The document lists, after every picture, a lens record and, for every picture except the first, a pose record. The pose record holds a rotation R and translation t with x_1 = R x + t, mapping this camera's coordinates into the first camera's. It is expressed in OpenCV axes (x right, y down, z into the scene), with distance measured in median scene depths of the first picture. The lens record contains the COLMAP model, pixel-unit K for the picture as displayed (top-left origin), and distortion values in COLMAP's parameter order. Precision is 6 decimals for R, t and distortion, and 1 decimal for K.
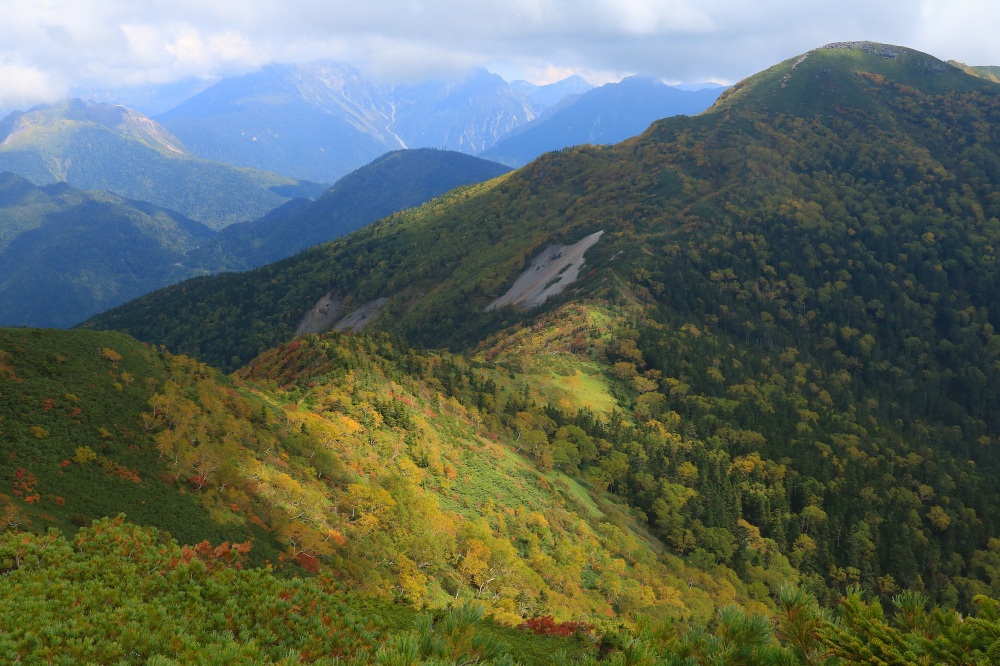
lens RADIAL K [[1136.6, 0, 500.0], [0, 1136.6, 333.0], [0, 0, 1]] dist [-0.120015, 0.124802]
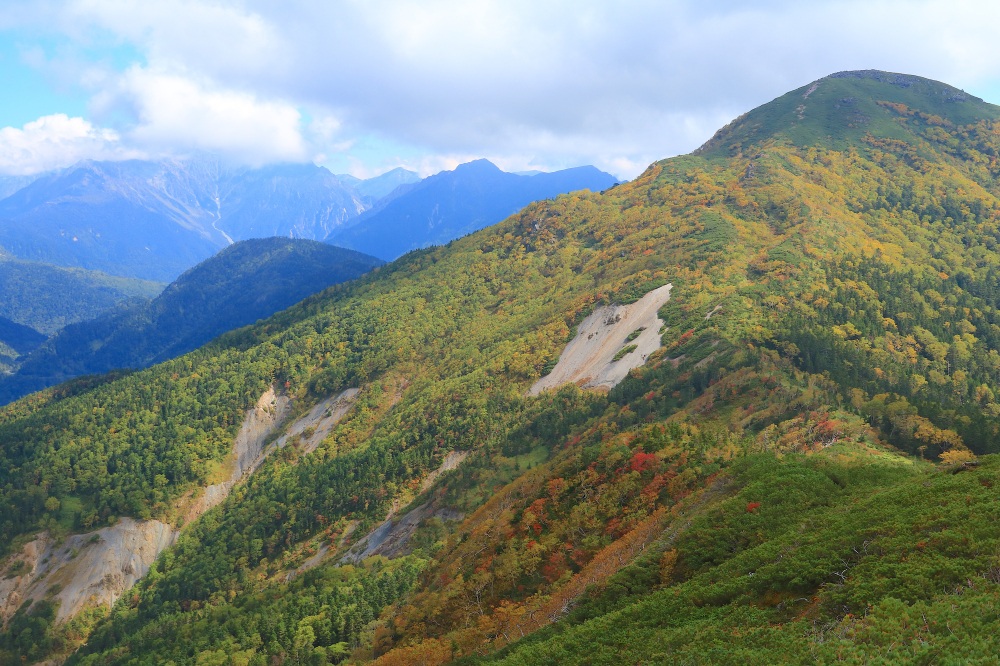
lens RADIAL K [[1136.6, 0, 500.0], [0, 1136.6, 333.0], [0, 0, 1]] dist [-0.120015, 0.124802]
pose [[0.987079, -0.044295, 0.153988, -0.118166], [0.056692, 0.995413, -0.077067, -0.003096], [-0.149868, 0.084801, 0.985063, 0.208447]]
